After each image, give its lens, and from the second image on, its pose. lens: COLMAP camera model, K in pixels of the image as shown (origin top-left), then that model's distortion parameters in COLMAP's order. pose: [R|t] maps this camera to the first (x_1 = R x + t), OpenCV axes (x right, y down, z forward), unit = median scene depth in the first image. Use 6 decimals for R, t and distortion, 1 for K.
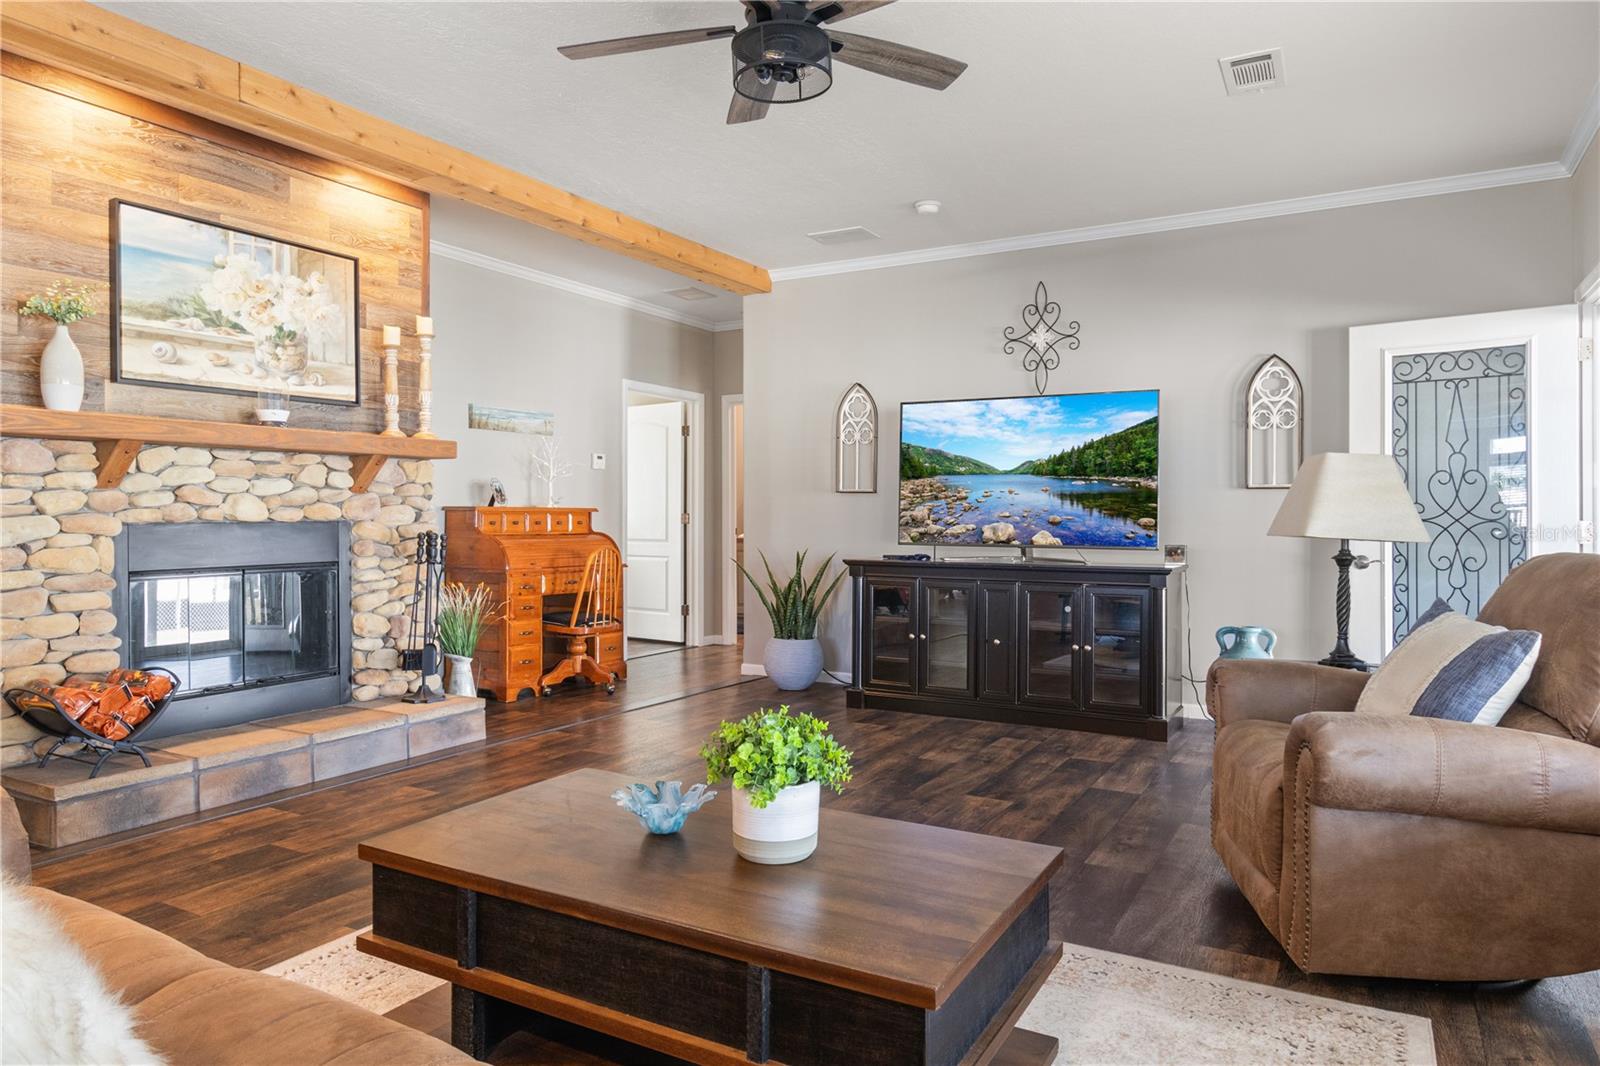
lens RADIAL K [[995.6, 0, 803.6], [0, 995.6, 504.4], [0, 0, 1]] dist [0.001788, 0.000202]
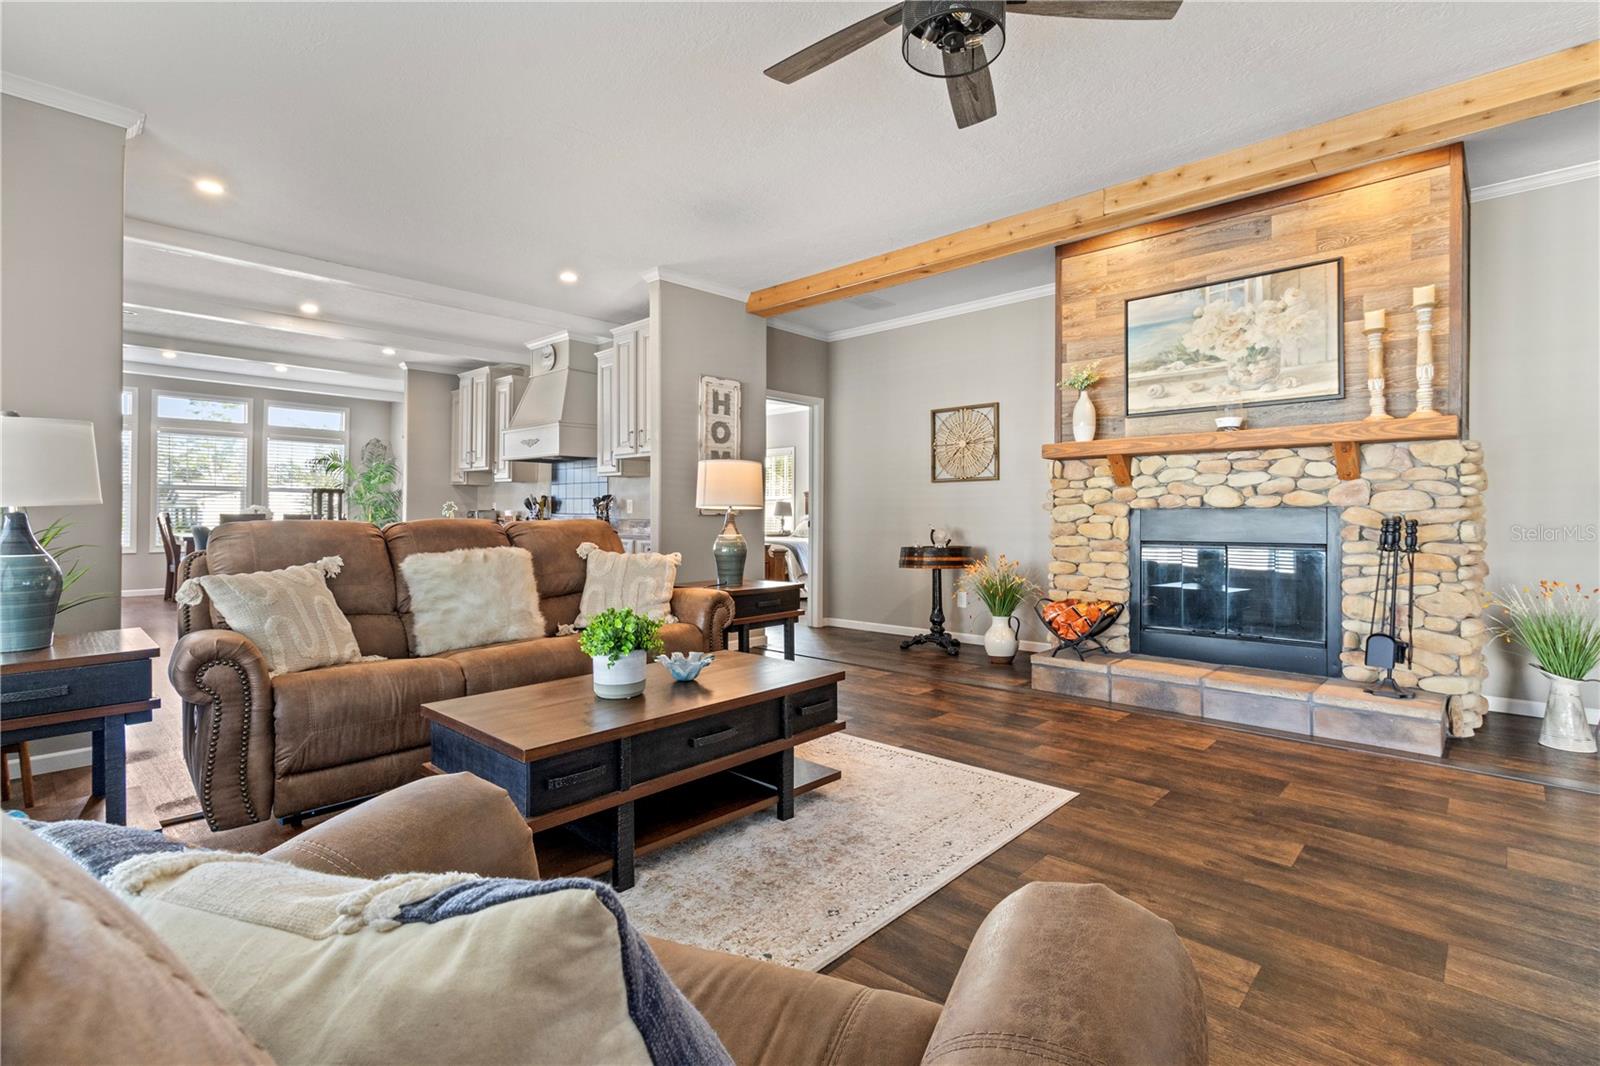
lens RADIAL K [[753.0, 0, 810.2], [0, 753.0, 513.9], [0, 0, 1]] dist [0.003372, 0.000617]
pose [[-0.225201, -0.003819, -0.974305, 0.440811], [0.009445, 0.999937, -0.006102, 0.022898], [0.974267, -0.010577, -0.225150, 0.611961]]
